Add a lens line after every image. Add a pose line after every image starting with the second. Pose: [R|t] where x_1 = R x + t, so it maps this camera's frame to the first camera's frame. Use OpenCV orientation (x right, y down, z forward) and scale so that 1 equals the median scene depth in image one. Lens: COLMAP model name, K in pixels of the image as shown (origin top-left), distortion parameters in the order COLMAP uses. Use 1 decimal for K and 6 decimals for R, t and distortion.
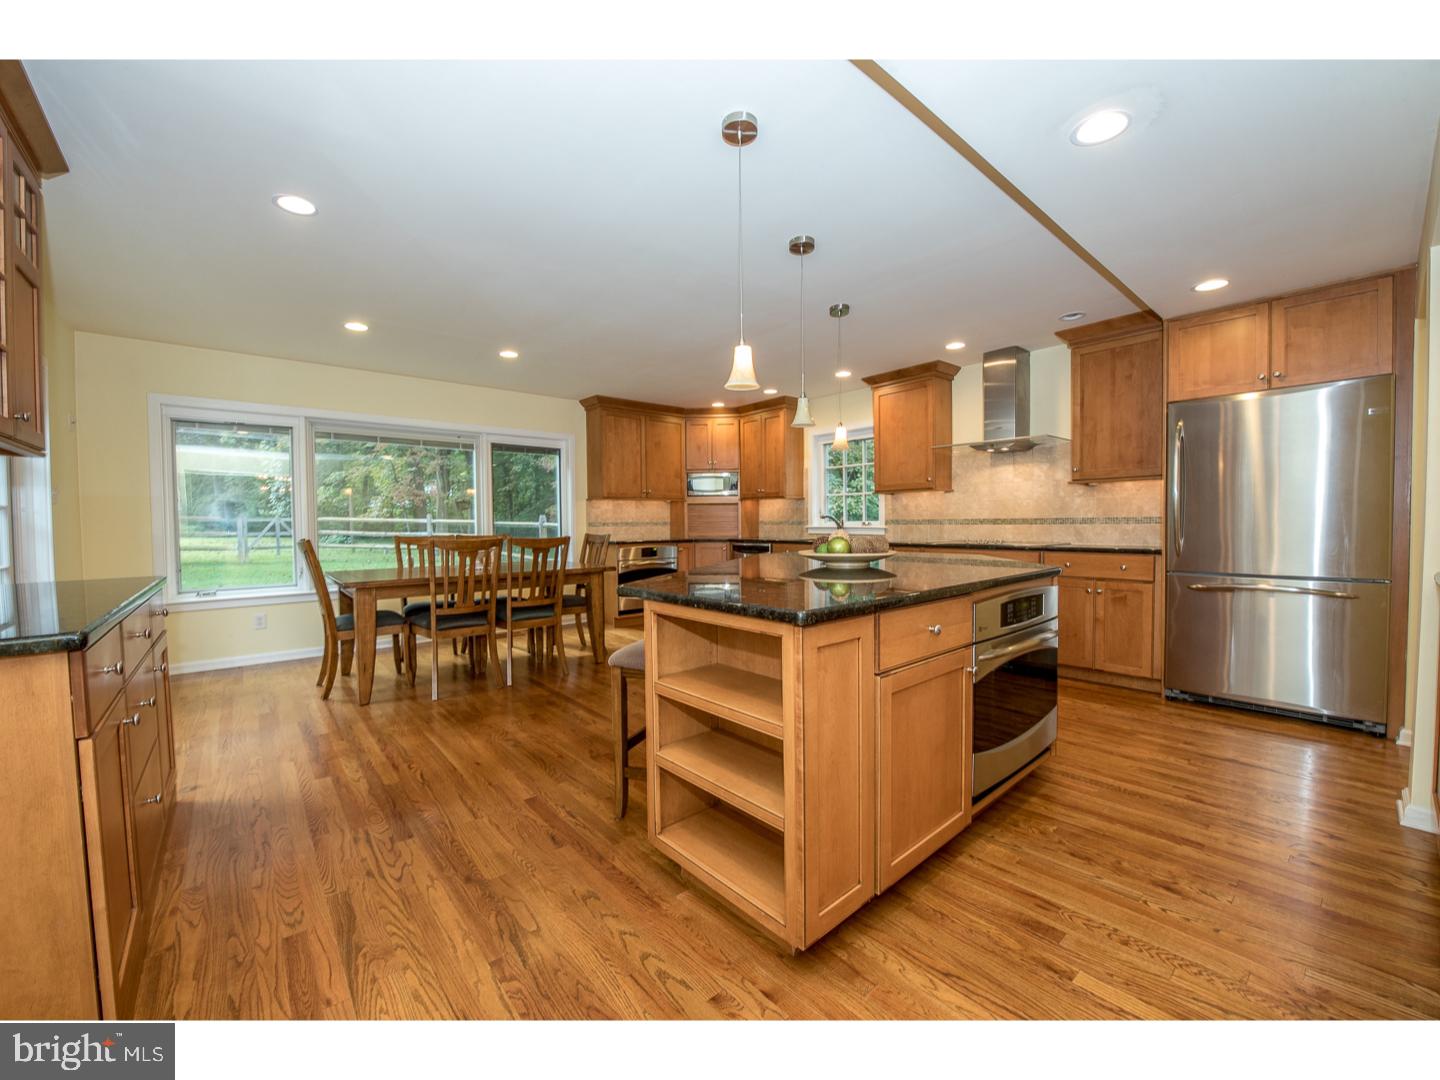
lens RADIAL K [[570.4, 0, 718.2], [0, 570.4, 538.9], [0, 0, 1]] dist [-0.018425, -0.001088]
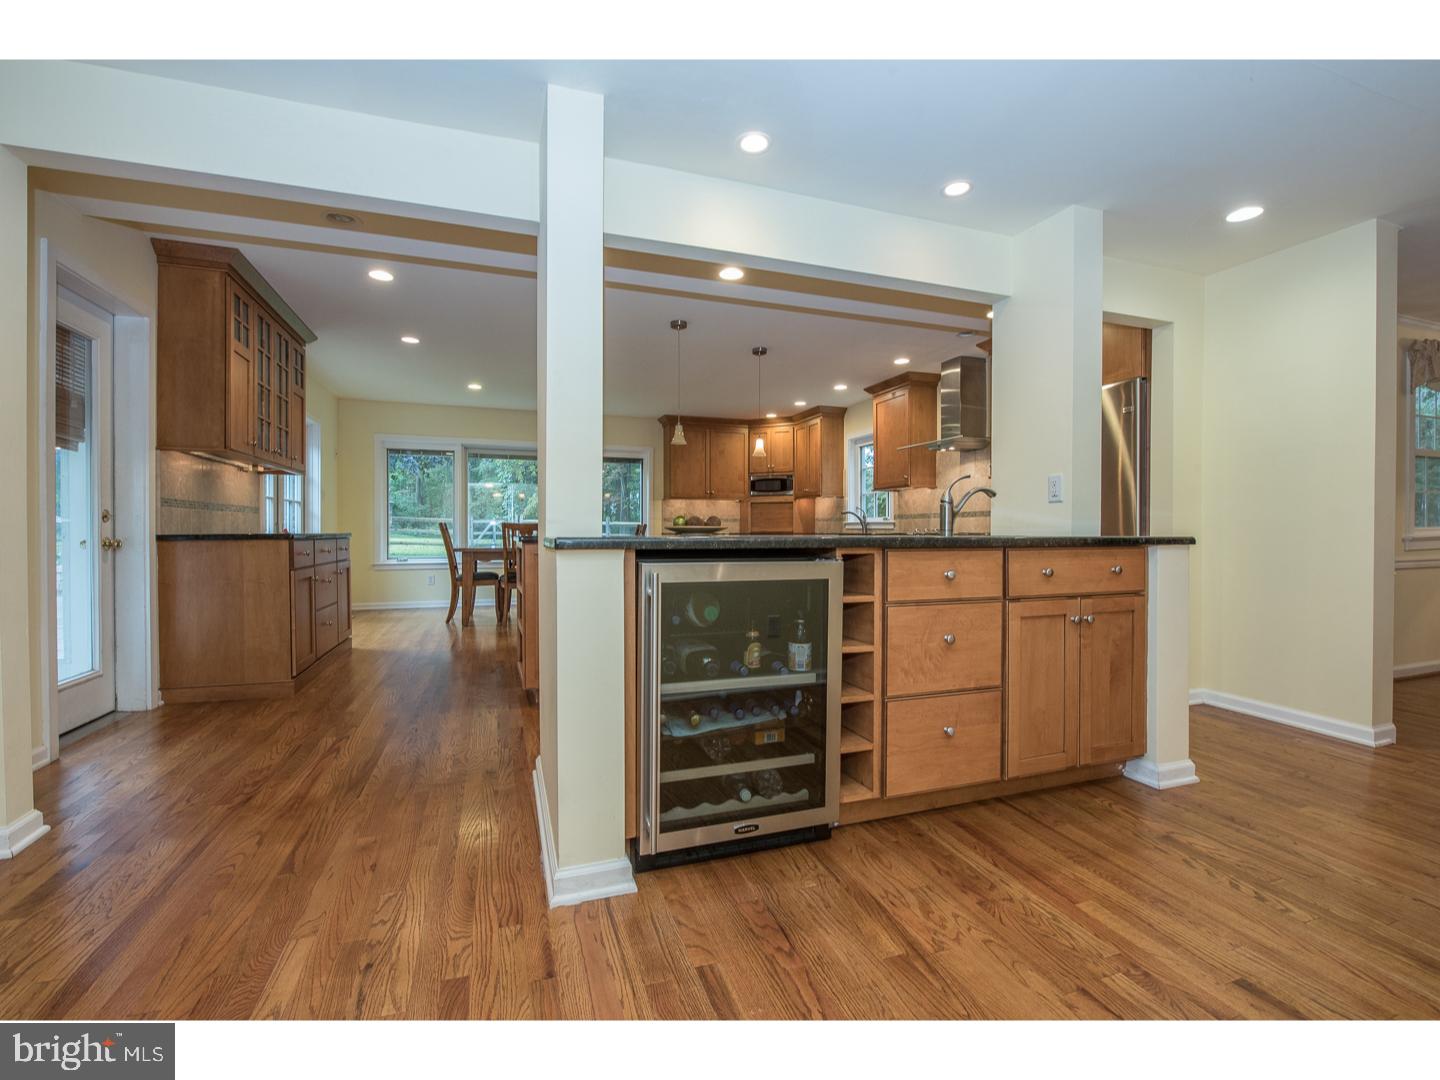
lens RADIAL K [[629.2, 0, 723.4], [0, 629.2, 542.5], [0, 0, 1]] dist [-0.024188, -0.000298]
pose [[0.936828, 0.014529, -0.349490, 0.413949], [-0.018134, 0.999811, -0.007045, 0.034816], [0.349321, 0.012938, 0.936914, -0.249700]]
